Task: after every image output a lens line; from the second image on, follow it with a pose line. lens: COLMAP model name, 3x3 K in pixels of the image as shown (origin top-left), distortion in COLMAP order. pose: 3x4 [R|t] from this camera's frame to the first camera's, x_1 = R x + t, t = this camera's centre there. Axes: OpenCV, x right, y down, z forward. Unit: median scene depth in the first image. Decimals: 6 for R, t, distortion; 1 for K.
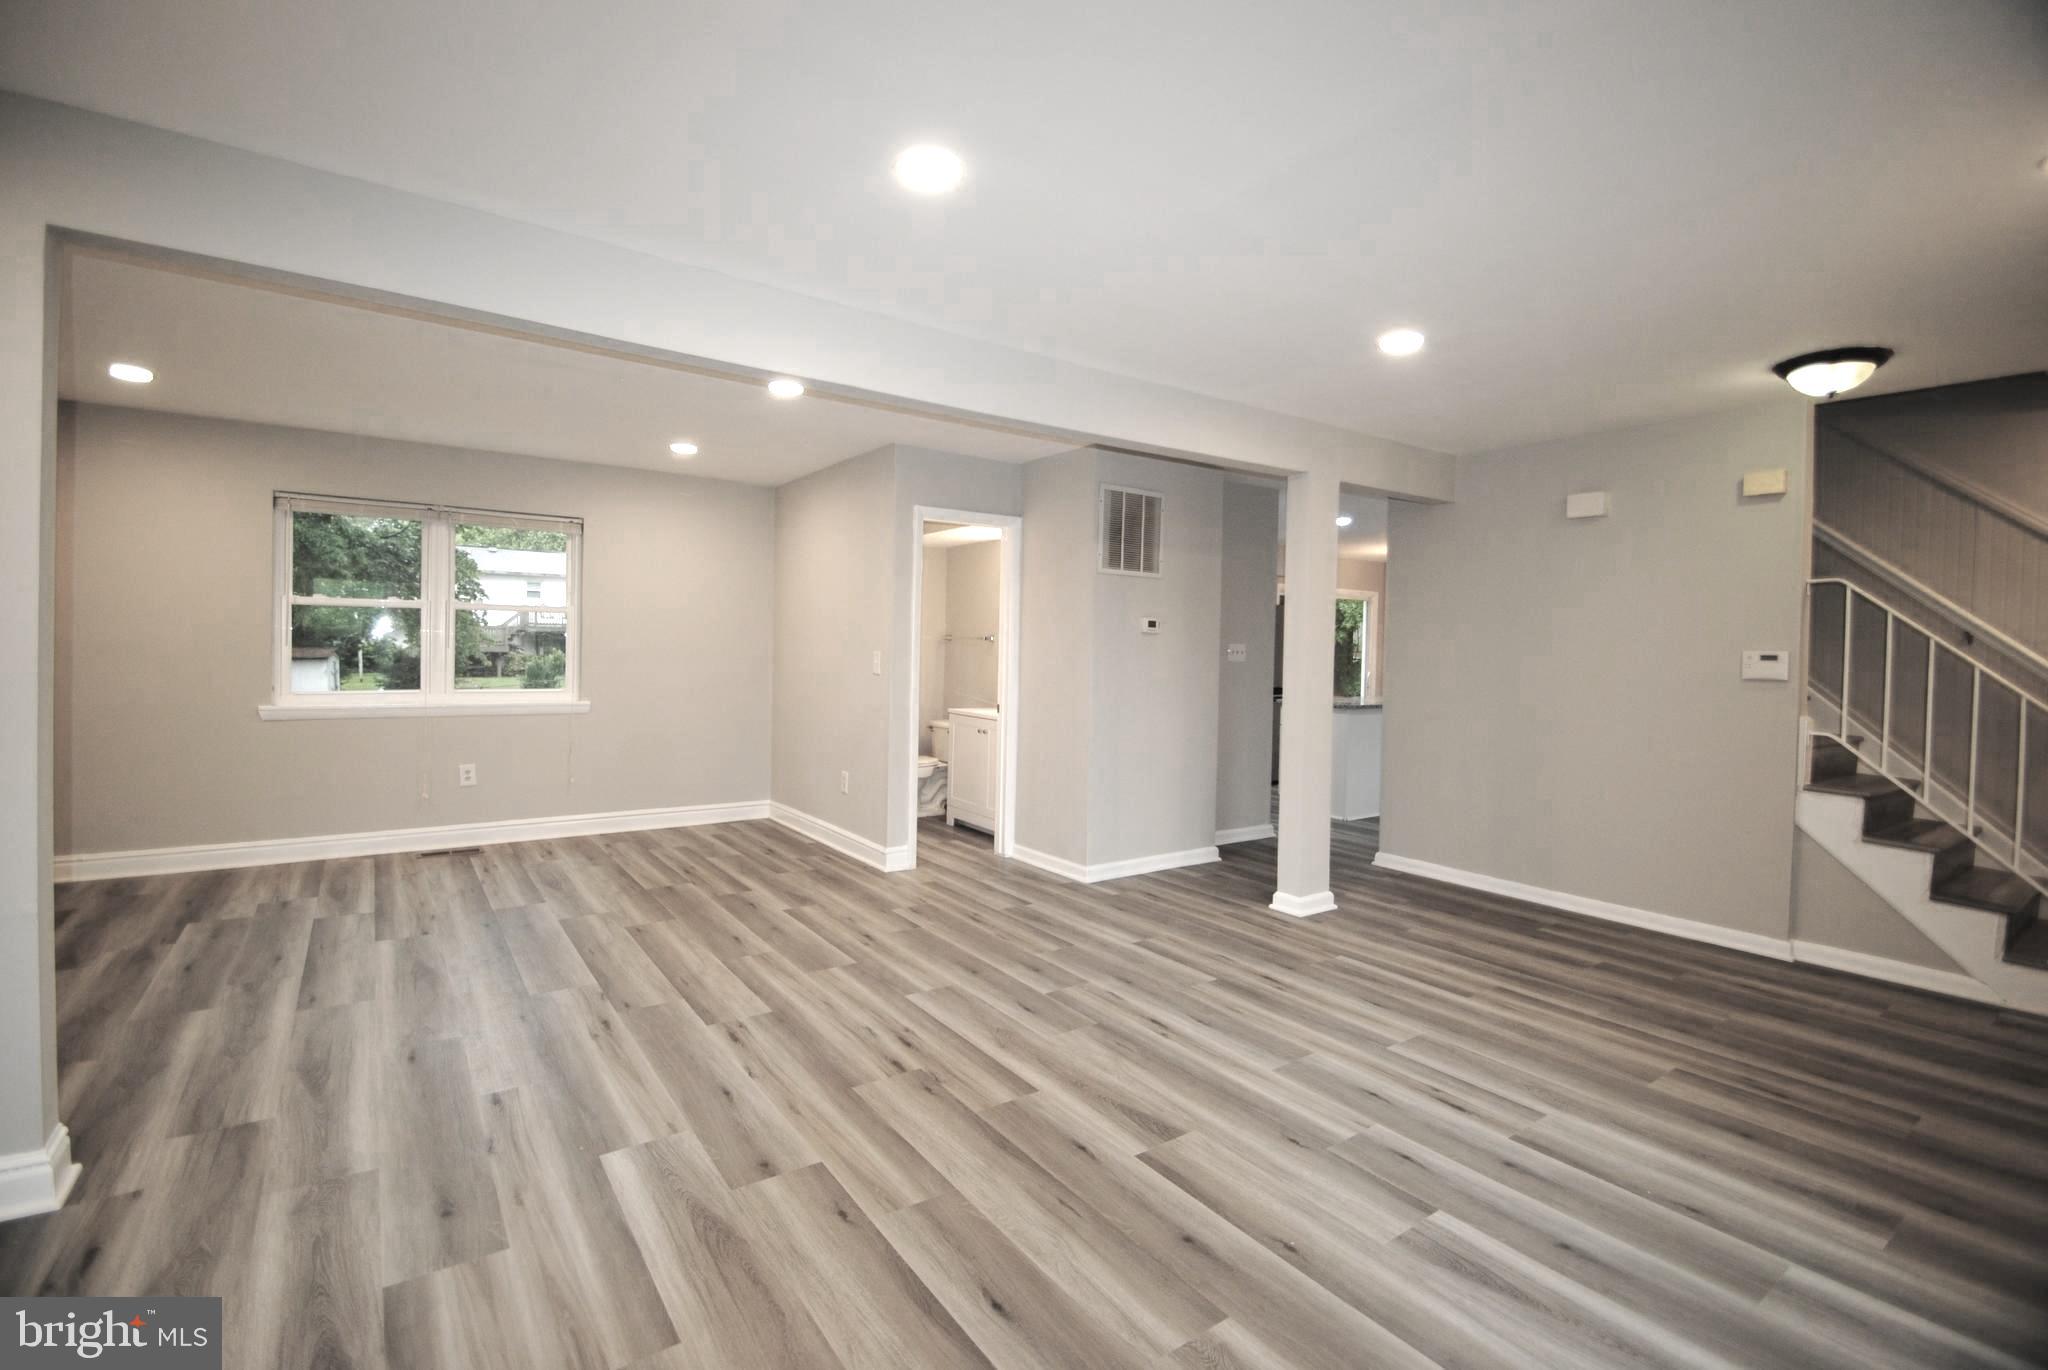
lens RADIAL K [[901.3, 0, 1001.0], [0, 901.3, 665.1], [0, 0, 1]] dist [0.016268, -0.019211]
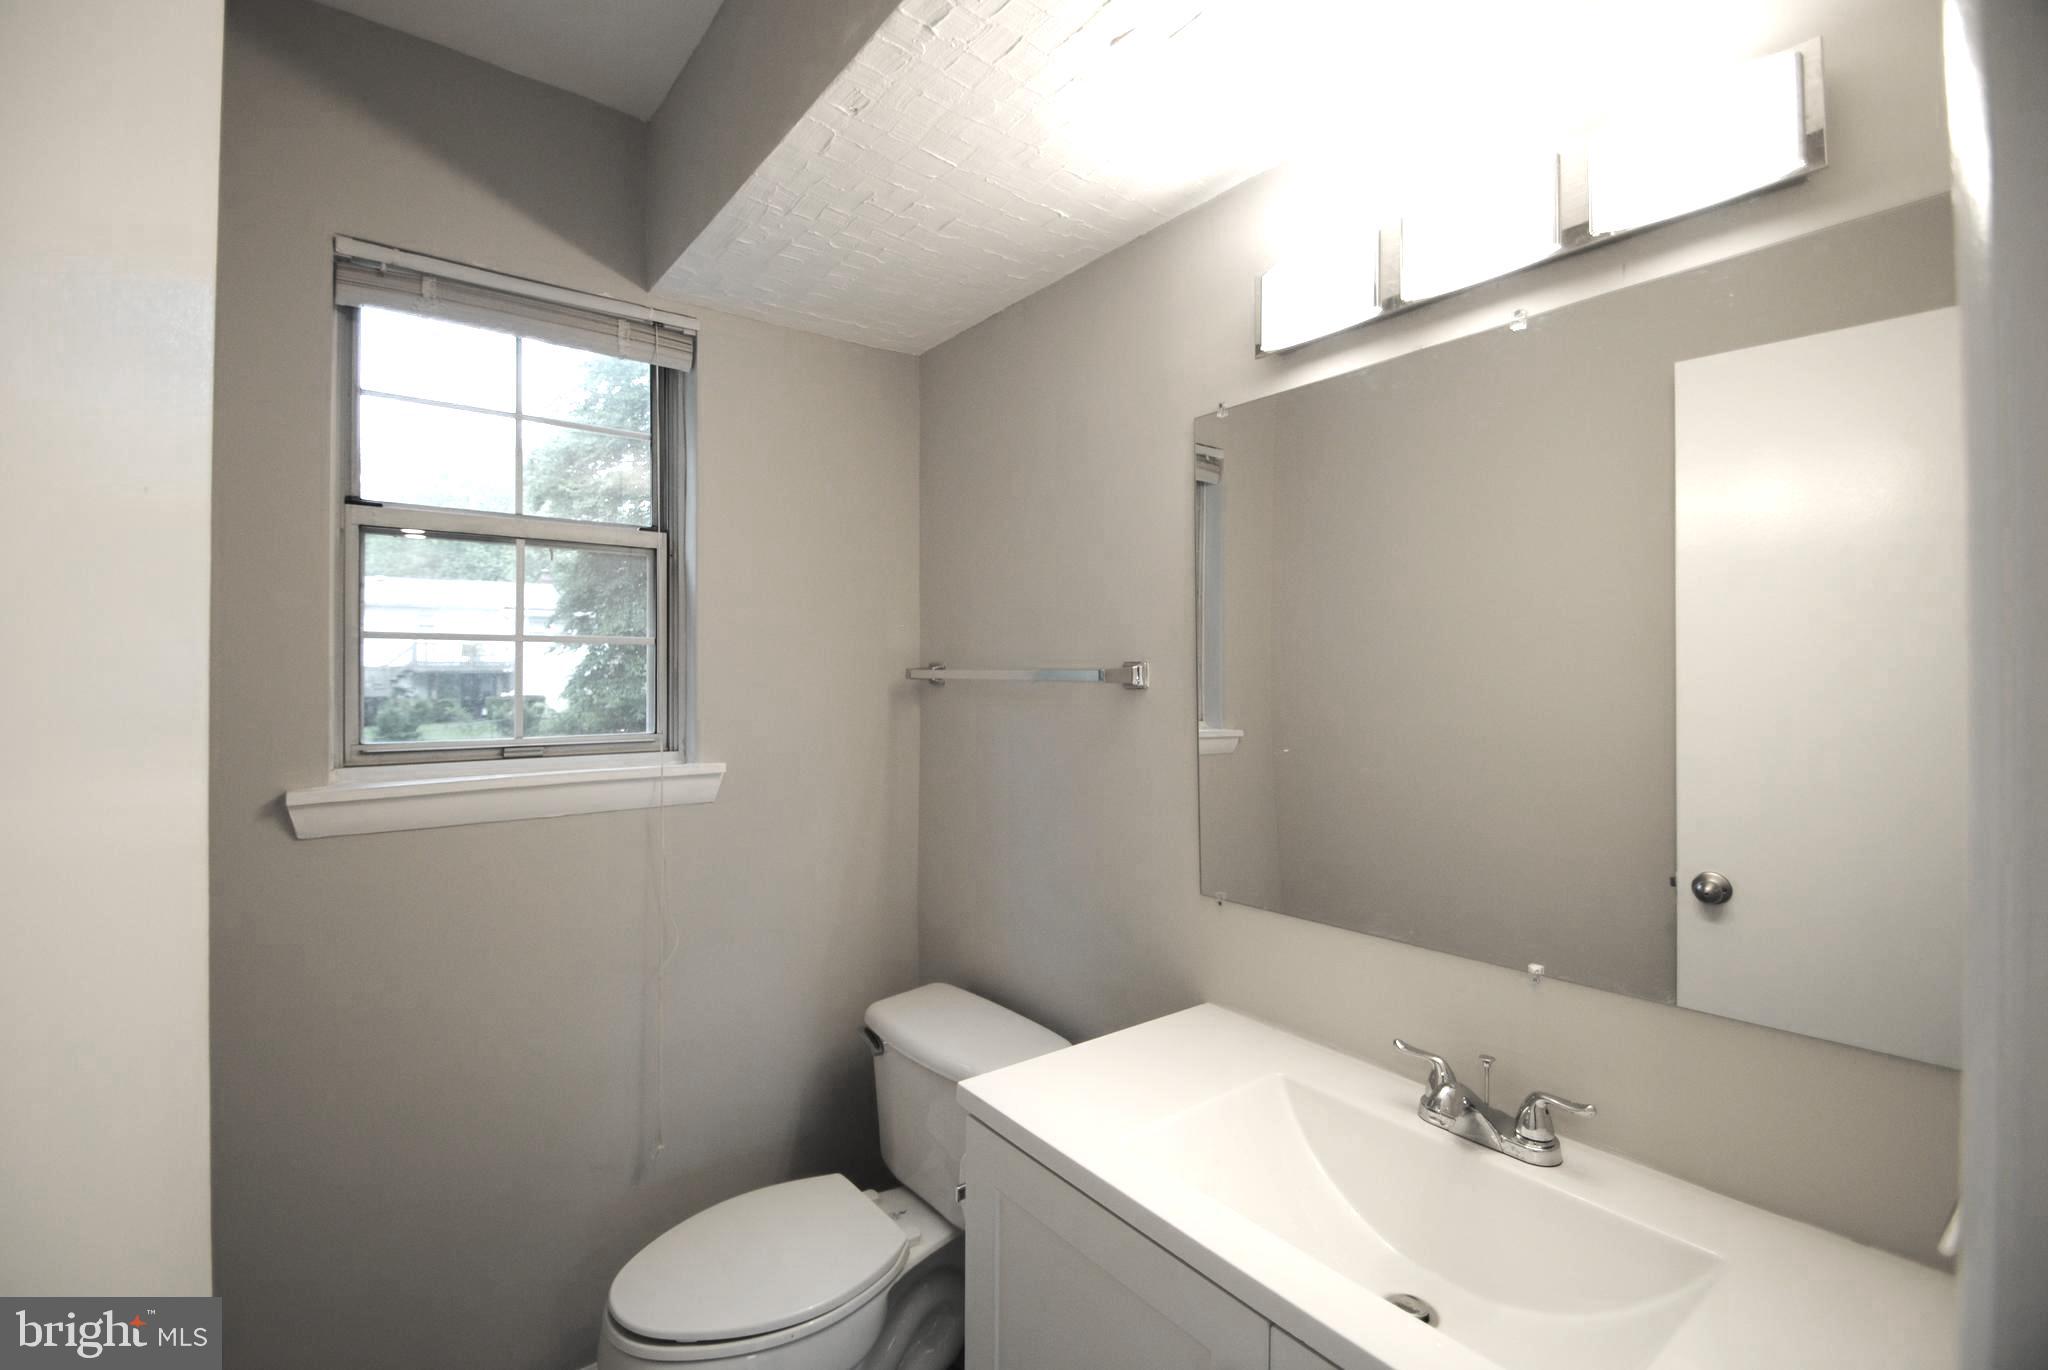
lens RADIAL K [[901.3, 0, 1001.0], [0, 901.3, 665.1], [0, 0, 1]] dist [0.016268, -0.019211]
pose [[0.999085, -0.024748, 0.034880, -0.081375], [0.025752, 0.999258, -0.028646, -0.042937], [-0.034145, 0.029518, 0.998981, 1.276700]]
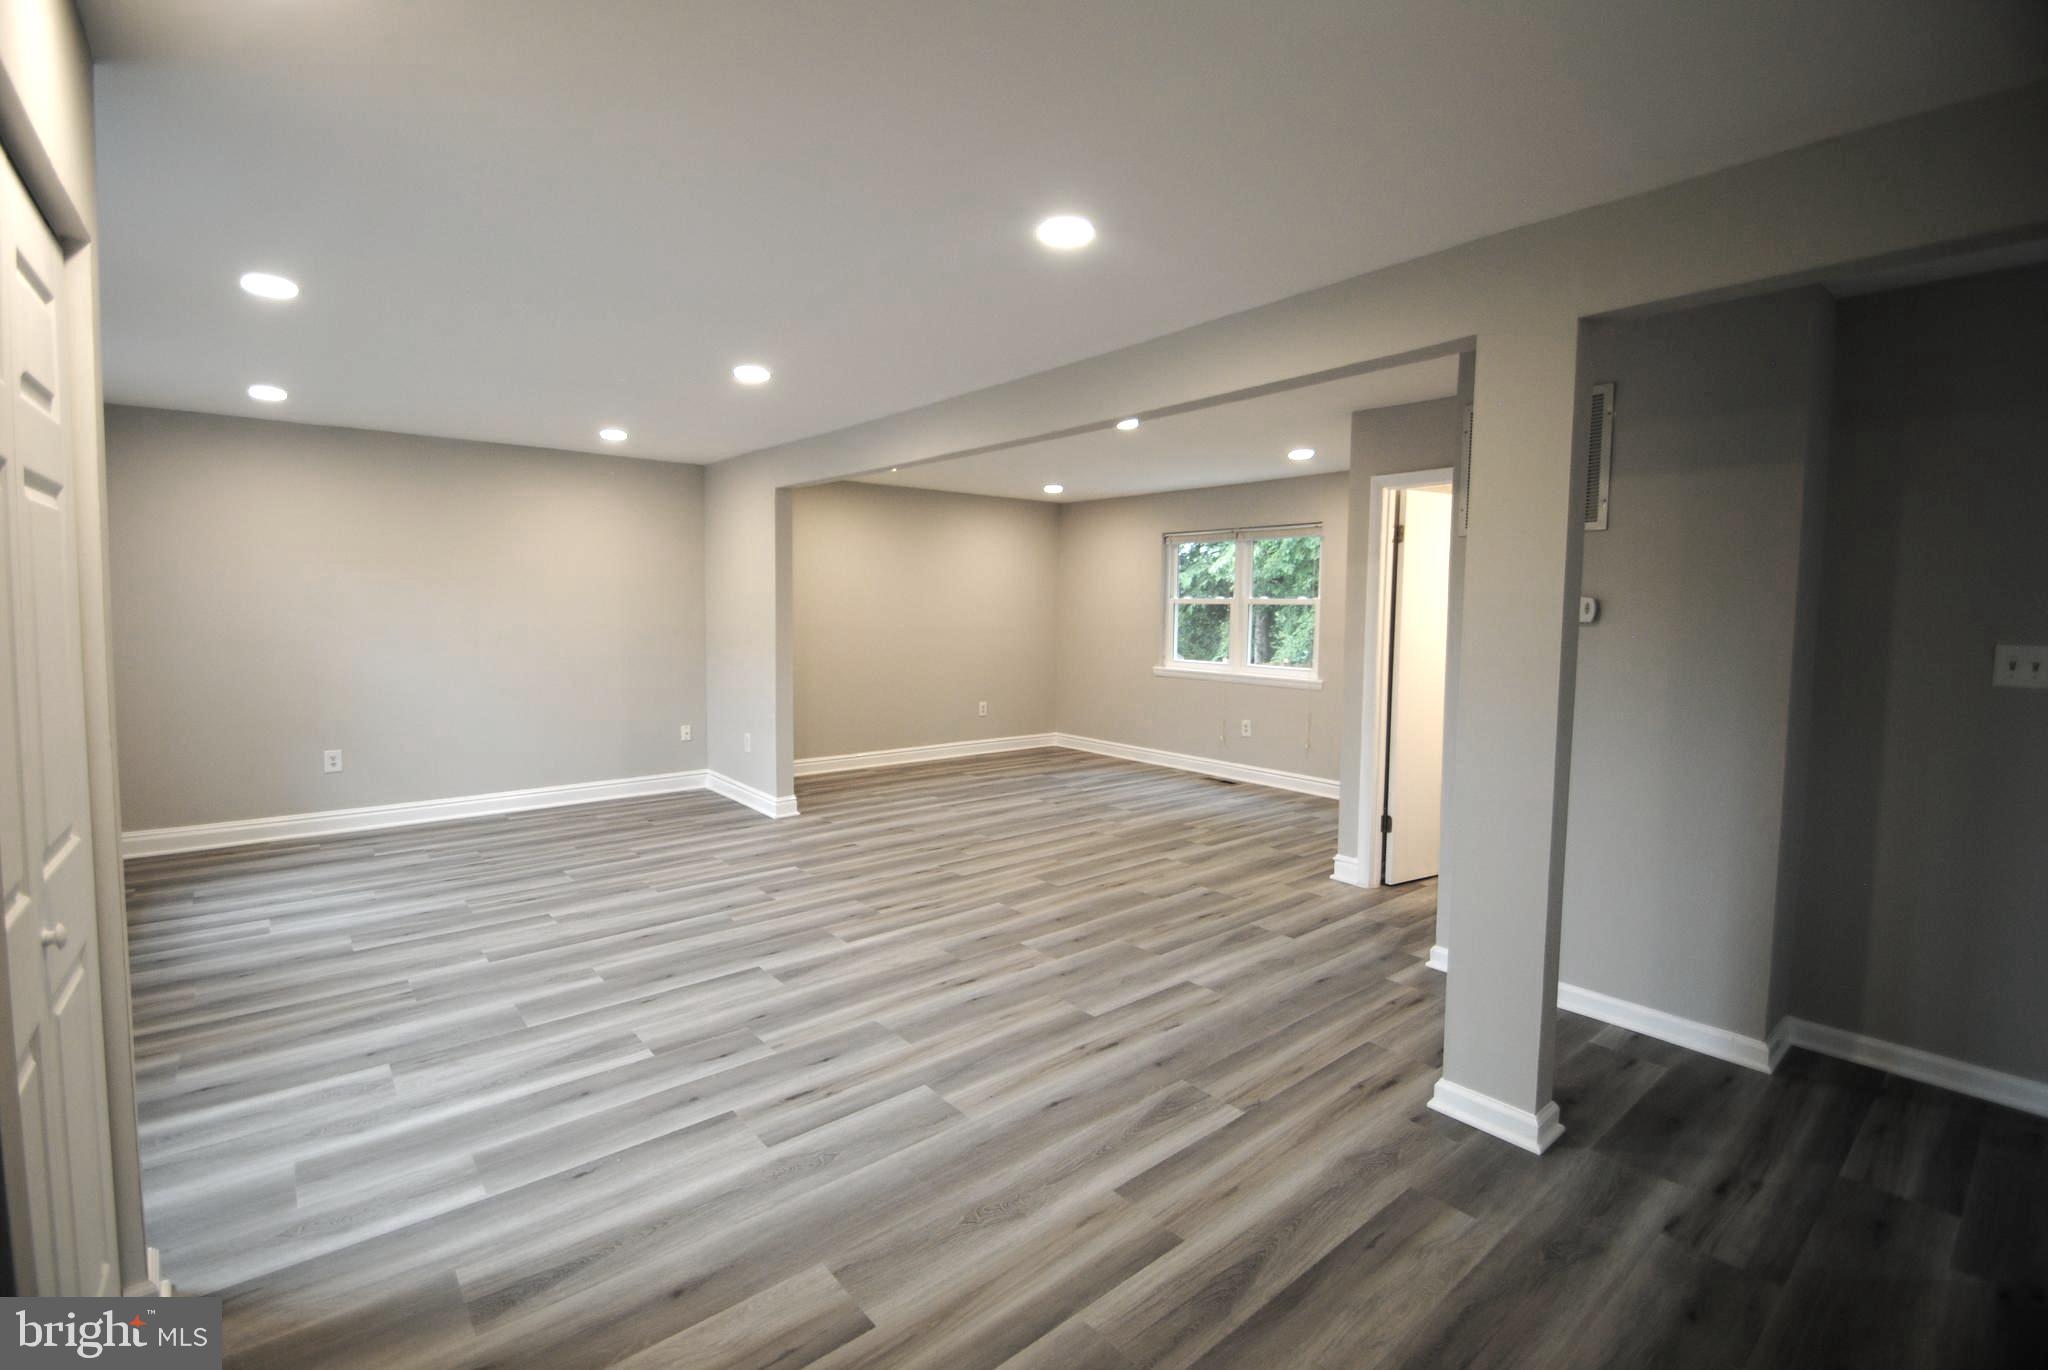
lens RADIAL K [[901.3, 0, 1001.0], [0, 901.3, 665.1], [0, 0, 1]] dist [0.016268, -0.019211]
pose [[0.077762, 0.046952, -0.995866, 0.946933], [-0.028585, 0.998585, 0.044848, -0.028460], [0.996562, 0.024980, 0.078994, 0.716497]]
